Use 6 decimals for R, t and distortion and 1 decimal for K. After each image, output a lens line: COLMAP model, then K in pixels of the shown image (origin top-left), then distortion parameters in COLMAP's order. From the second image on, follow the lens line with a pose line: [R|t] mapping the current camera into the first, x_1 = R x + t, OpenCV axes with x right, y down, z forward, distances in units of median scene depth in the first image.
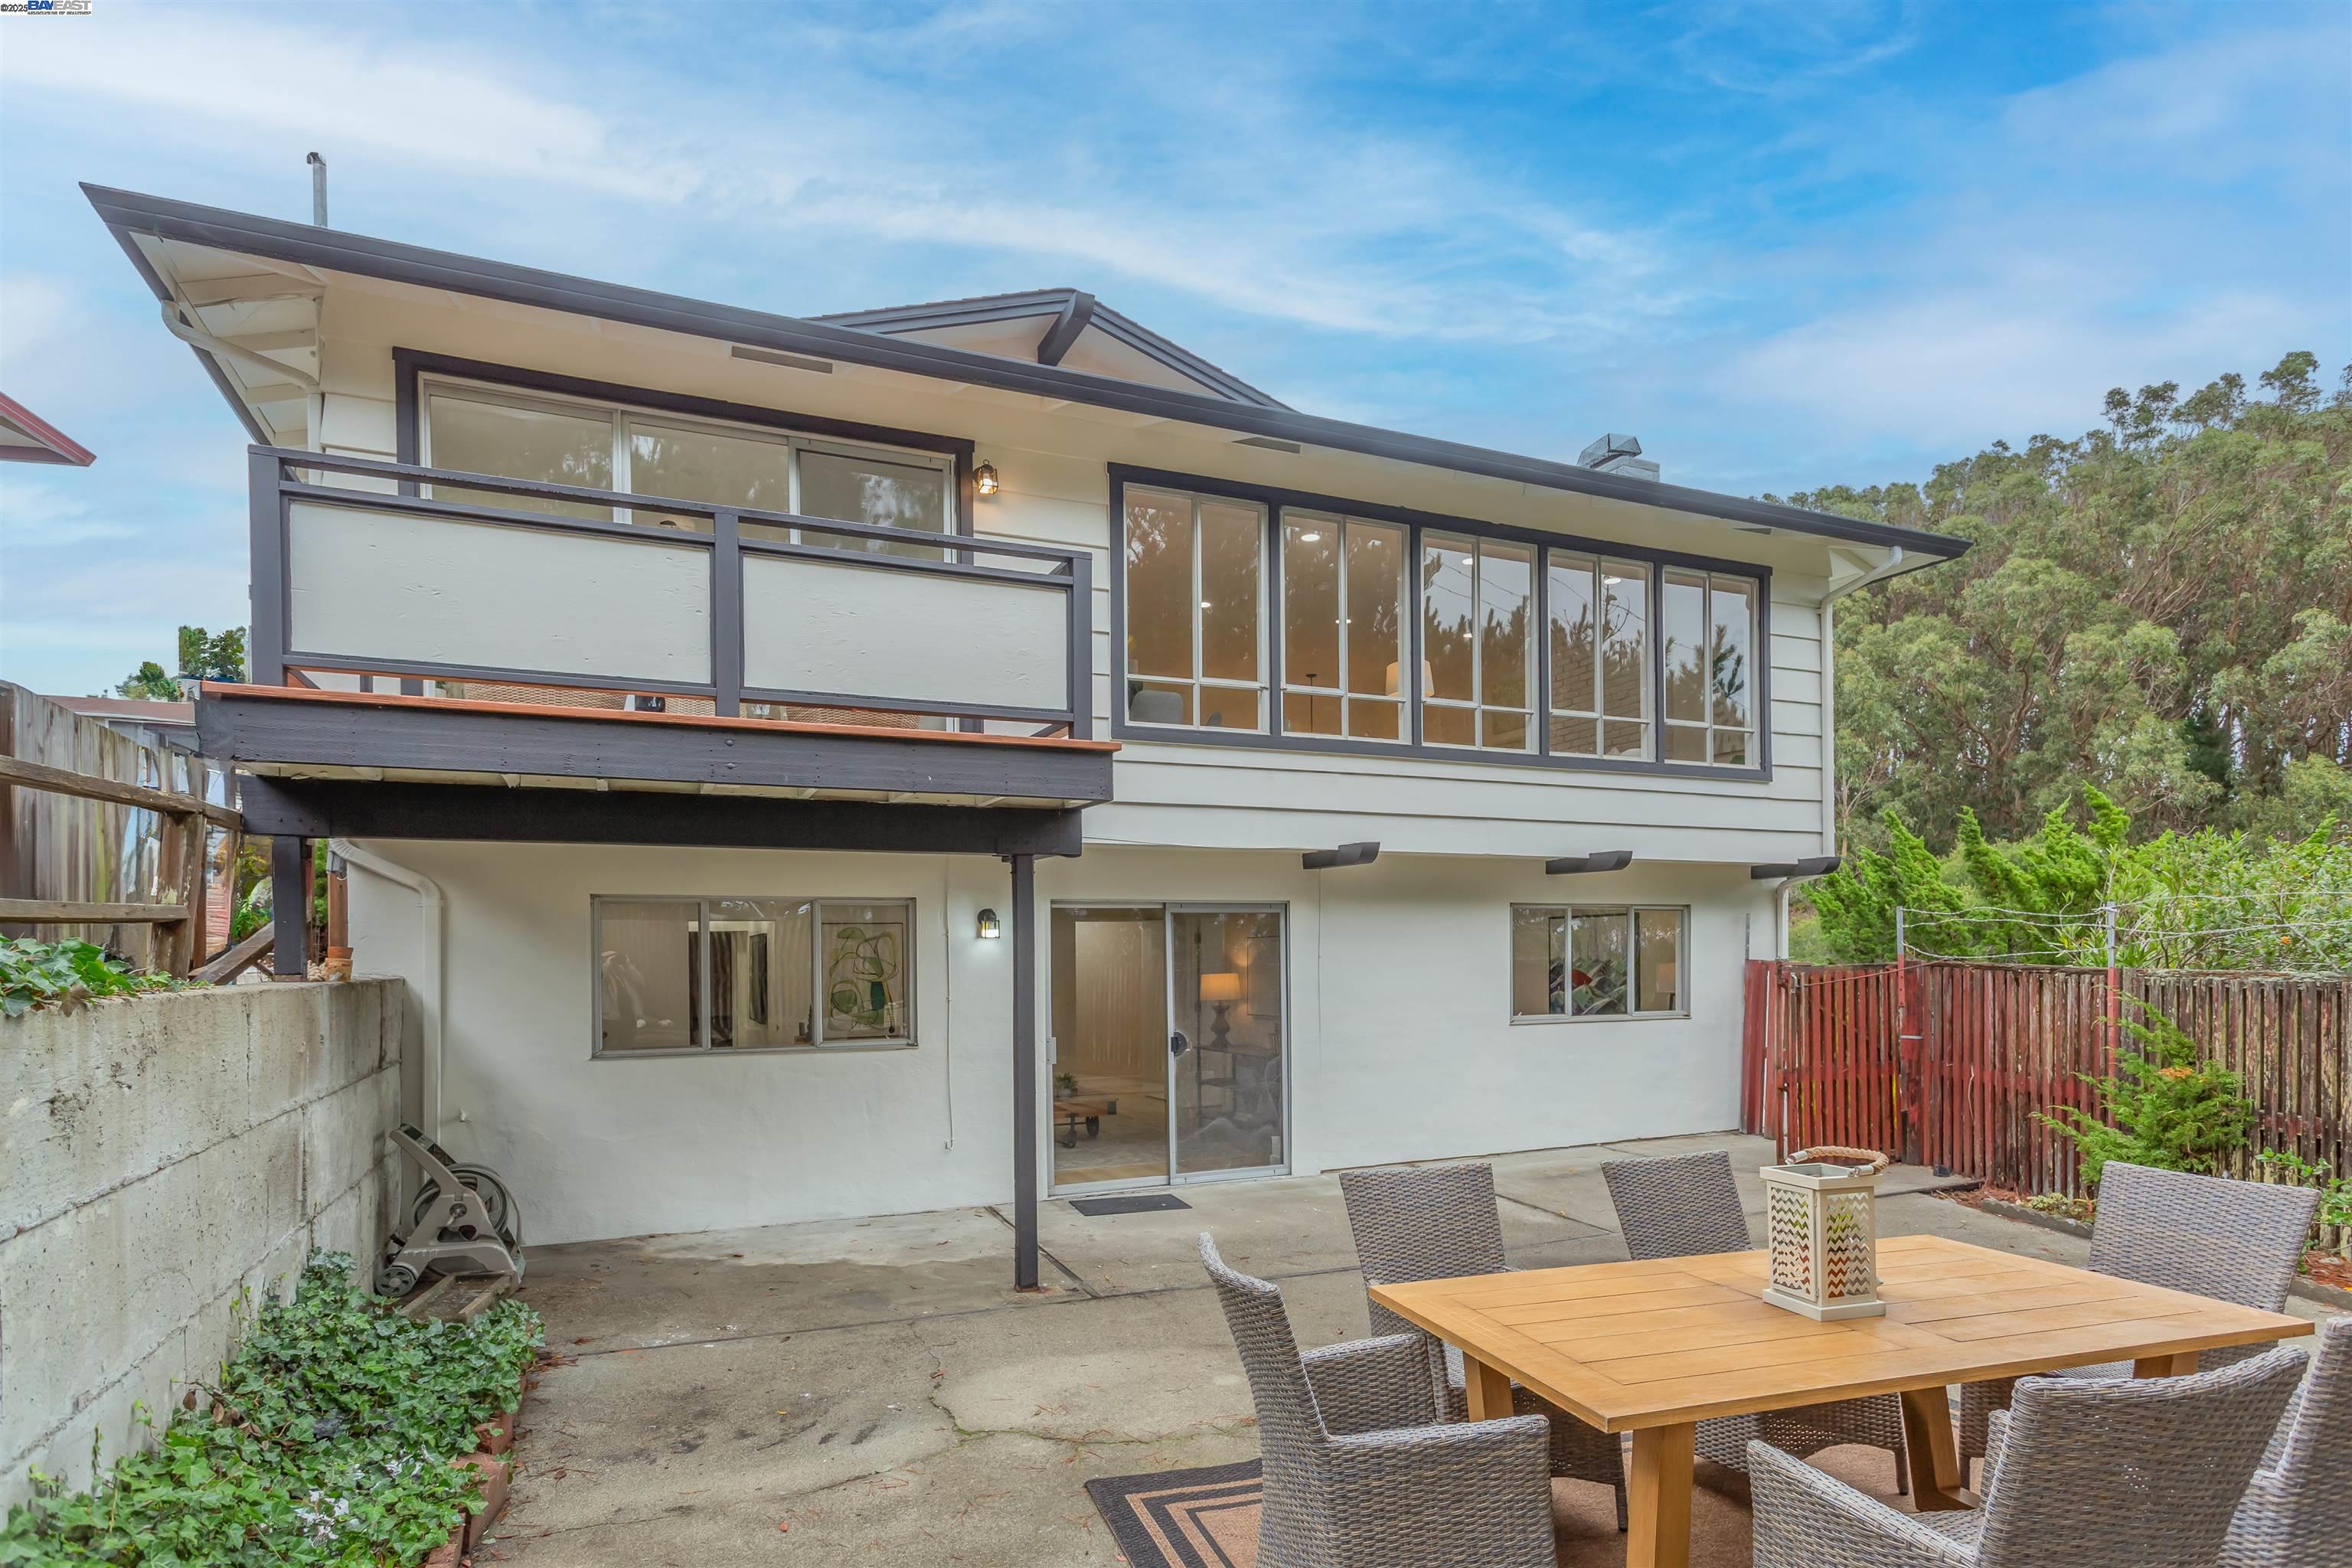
lens RADIAL K [[1239.5, 0, 1177.0], [0, 1239.5, 937.7], [0, 0, 1]] dist [-0.000786, -0.000696]
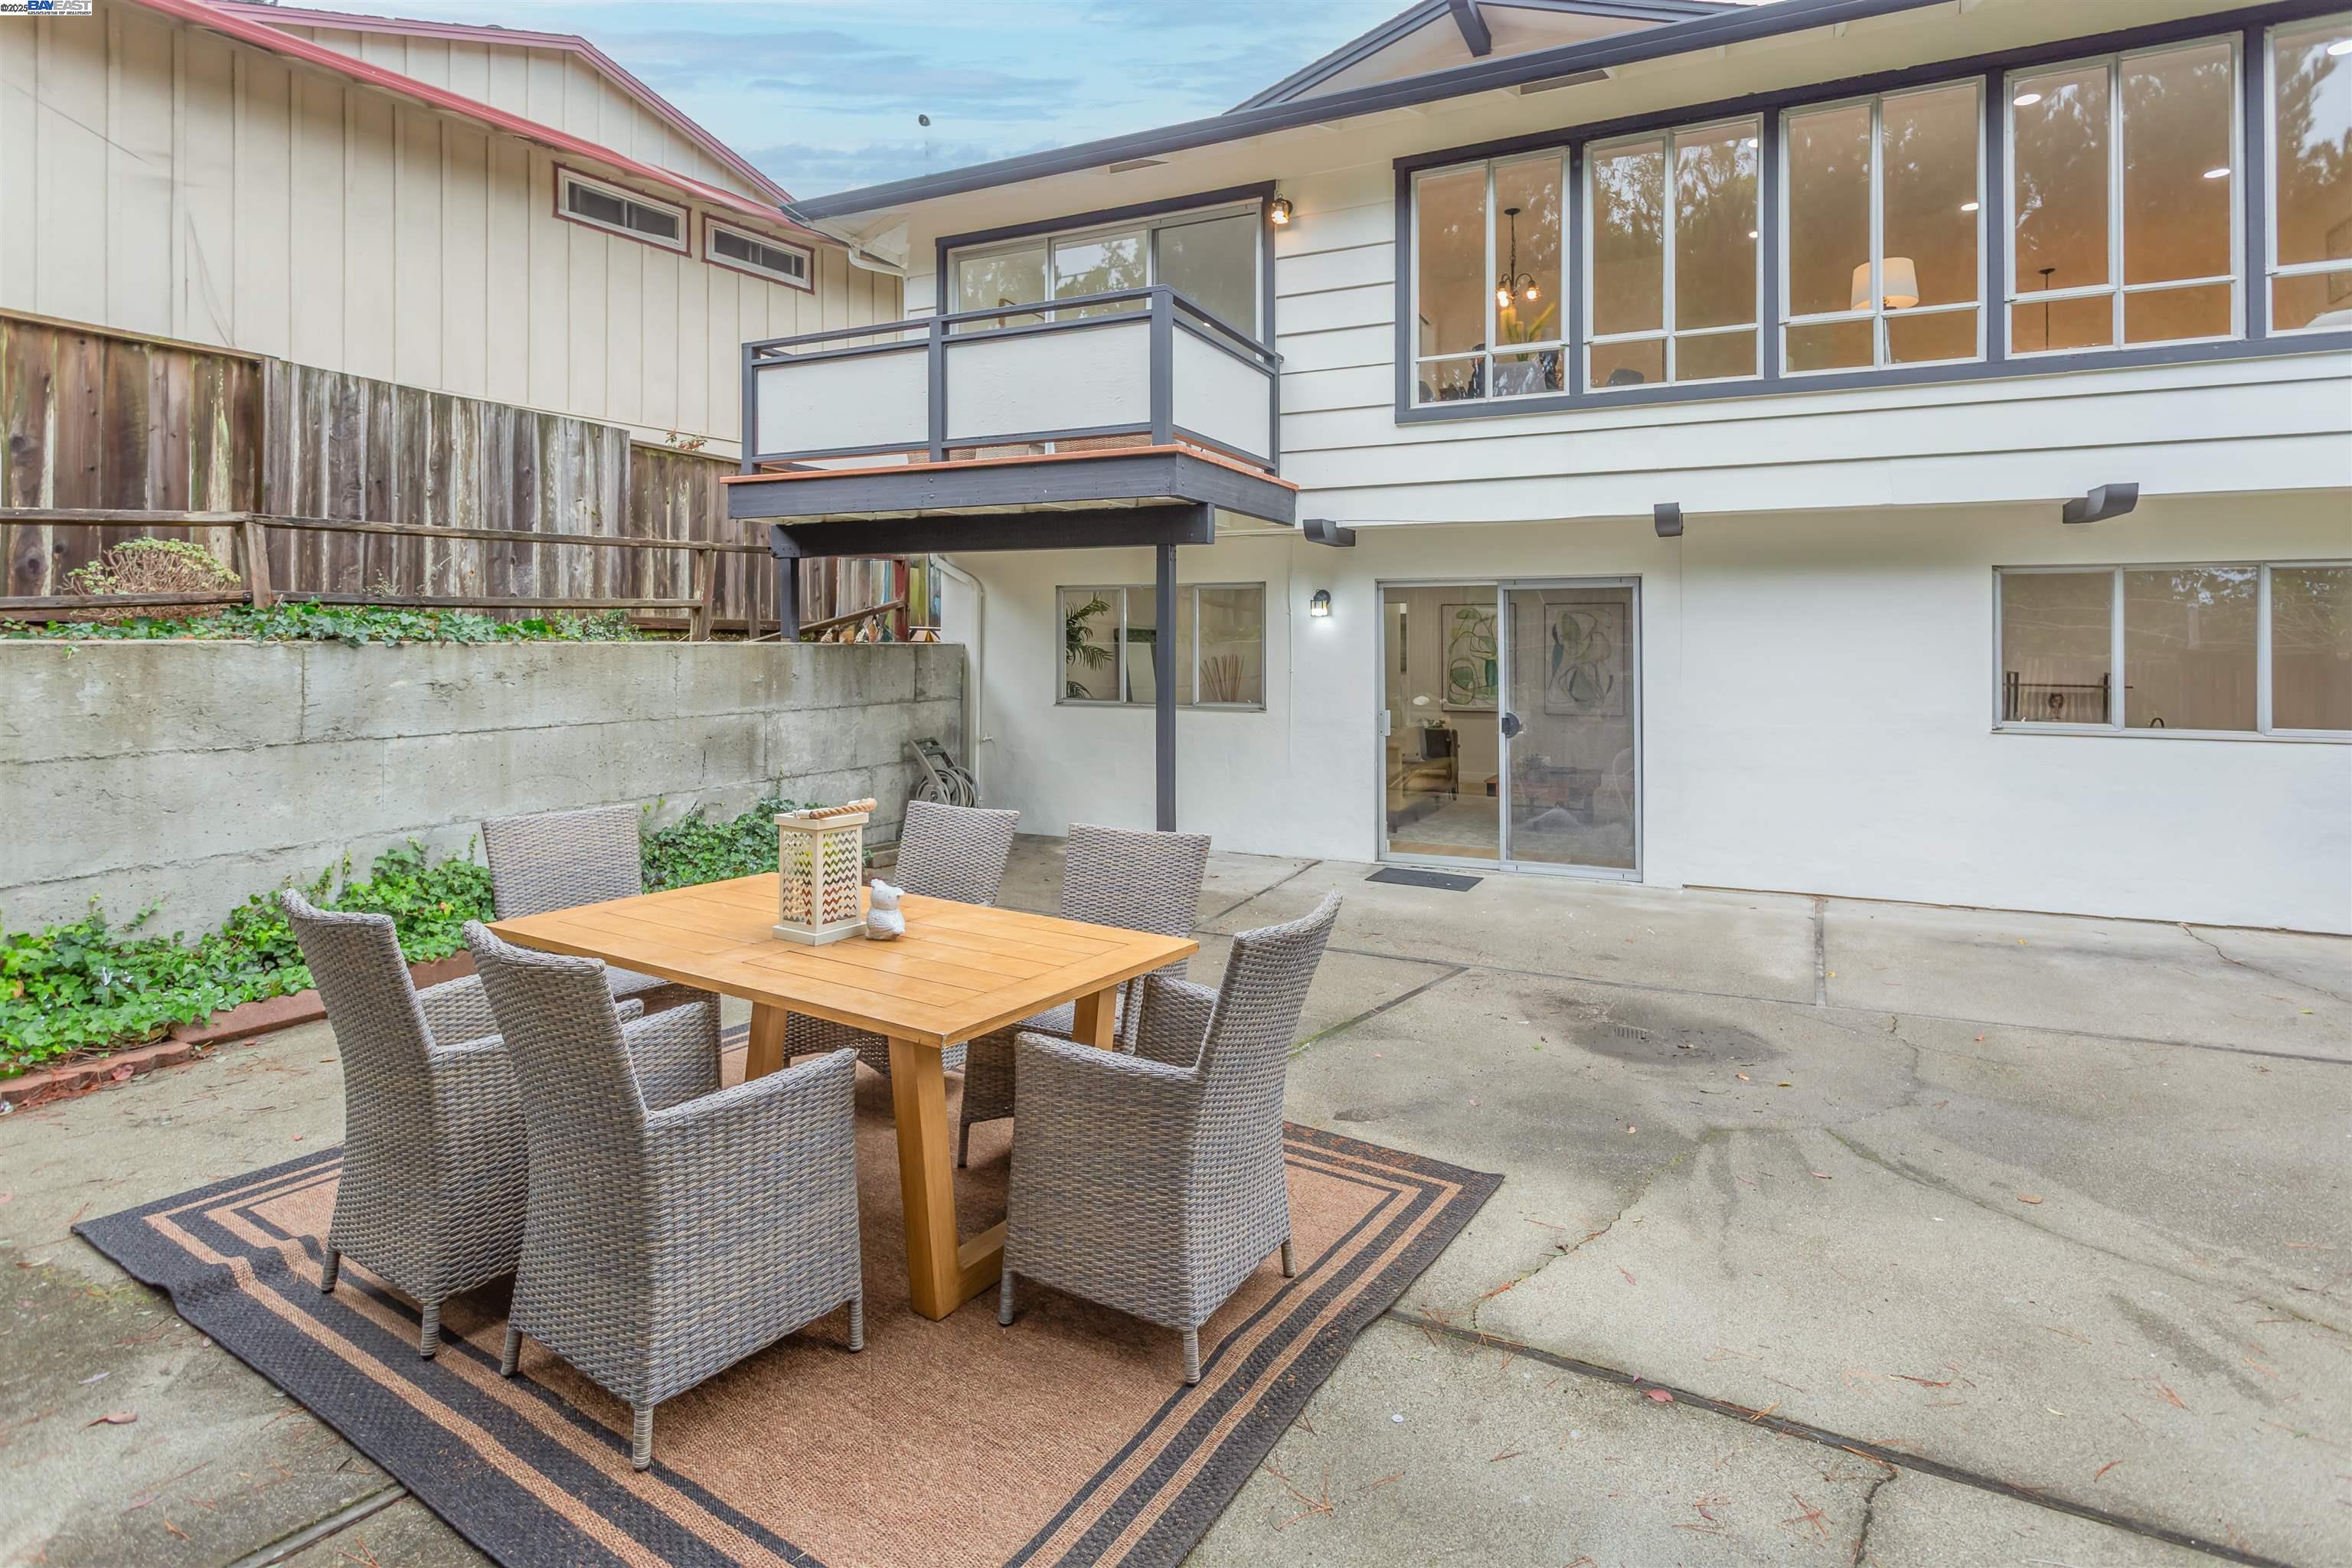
lens RADIAL K [[1179.4, 0, 1179.6], [0, 1179.4, 619.1], [0, 0, 1]] dist [-0.000111, -0.001225]
pose [[0.655489, -0.002910, -0.755199, 0.544803], [0.001625, 0.999996, -0.002443, 0.004172], [0.755203, 0.000374, 0.655491, 0.205313]]
